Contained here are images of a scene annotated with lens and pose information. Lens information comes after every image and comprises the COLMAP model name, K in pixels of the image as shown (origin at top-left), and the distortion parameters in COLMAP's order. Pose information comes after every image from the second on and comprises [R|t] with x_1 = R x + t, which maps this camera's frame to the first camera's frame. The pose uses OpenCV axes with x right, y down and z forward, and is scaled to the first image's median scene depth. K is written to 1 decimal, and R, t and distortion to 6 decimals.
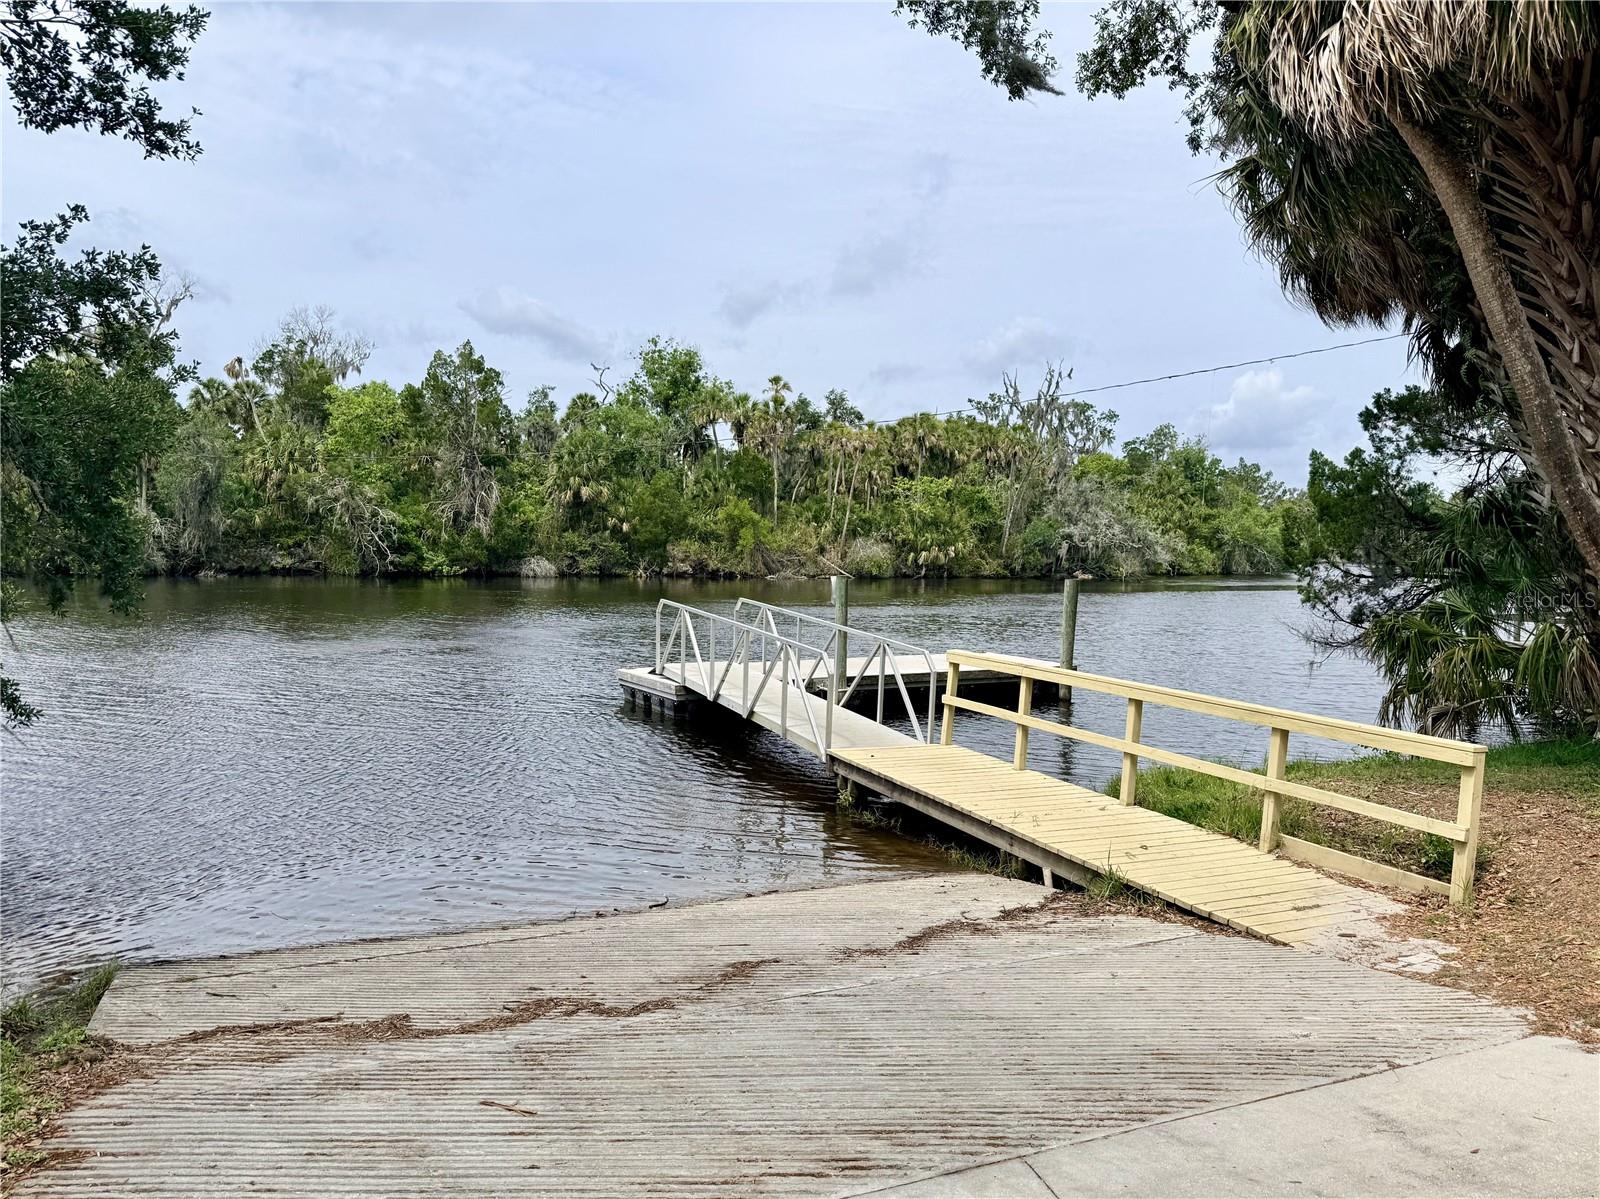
lens RADIAL K [[1124.7, 0, 801.1], [0, 1124.7, 603.7], [0, 0, 1]] dist [0.001831, 0.000161]
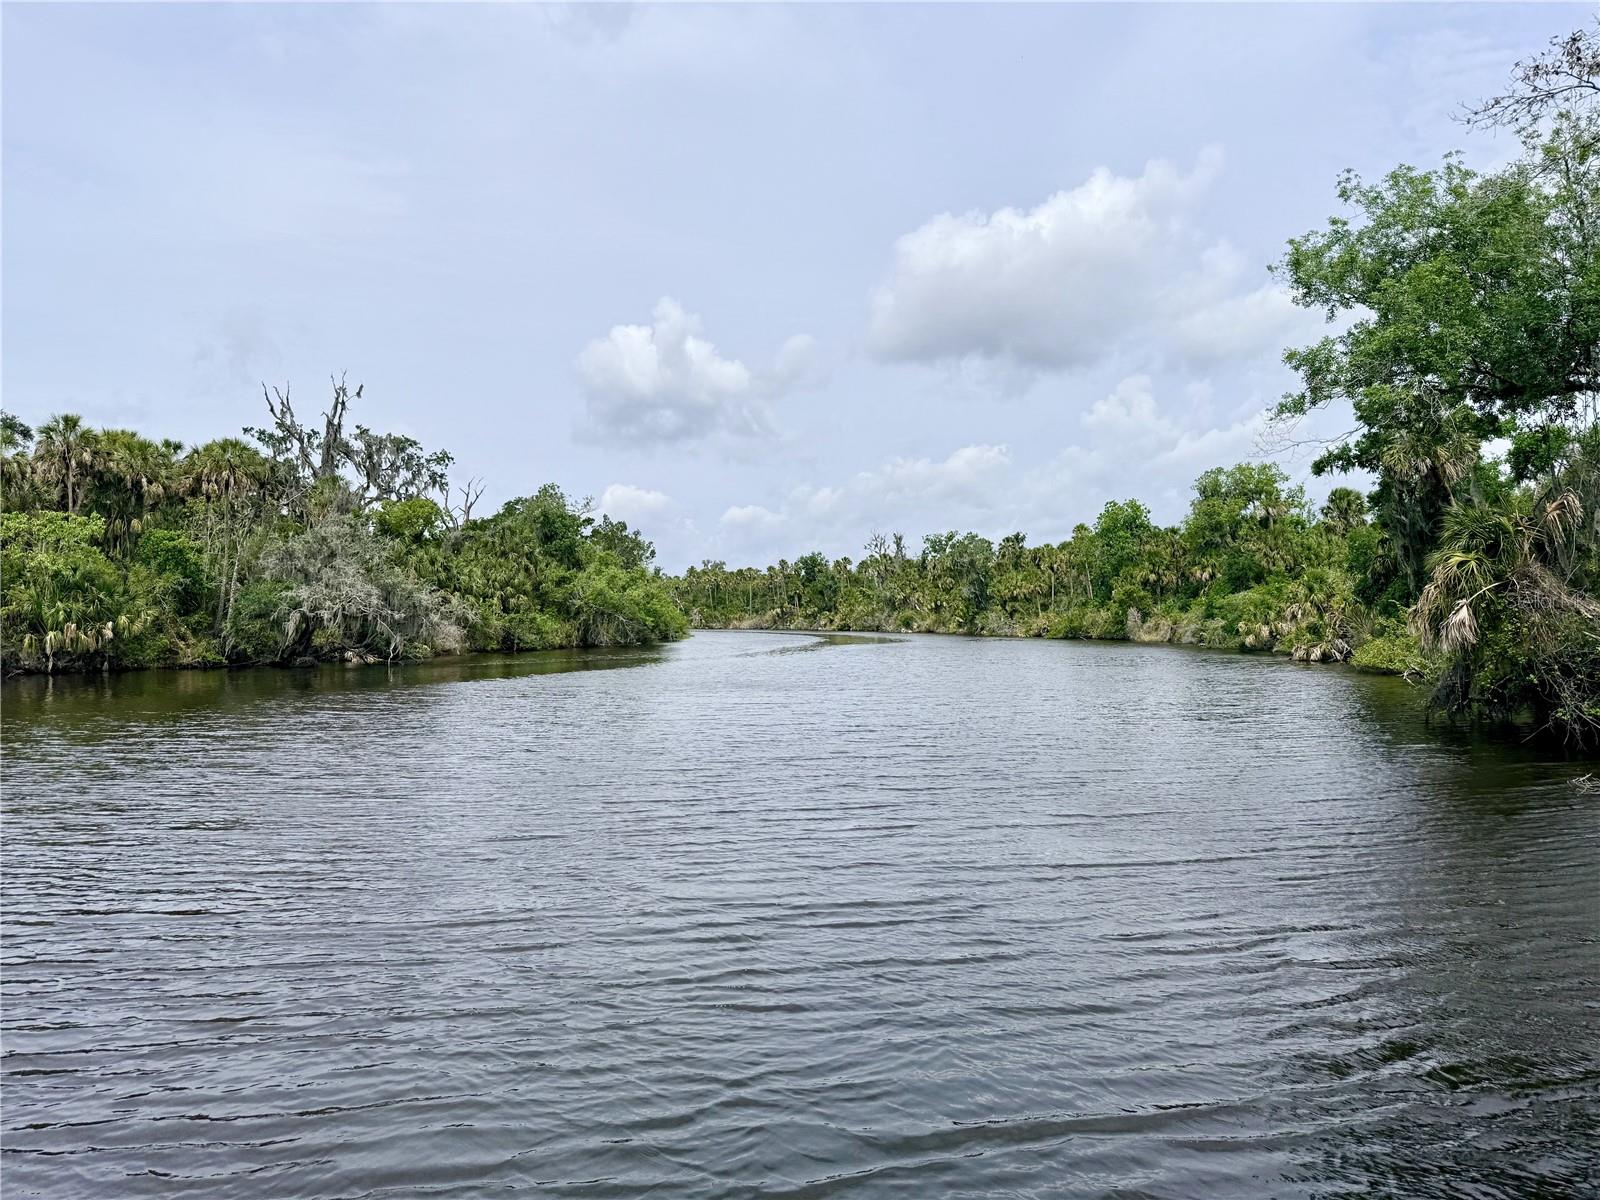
lens RADIAL K [[1124.7, 0, 799.7], [0, 1124.7, 601.9], [0, 0, 1]] dist [0.001831, 0.000161]
pose [[0.881609, -0.015462, 0.471727, 0.164857], [0.046654, 0.997423, -0.054497, -0.008724], [-0.469669, 0.070053, 0.880059, 0.239165]]
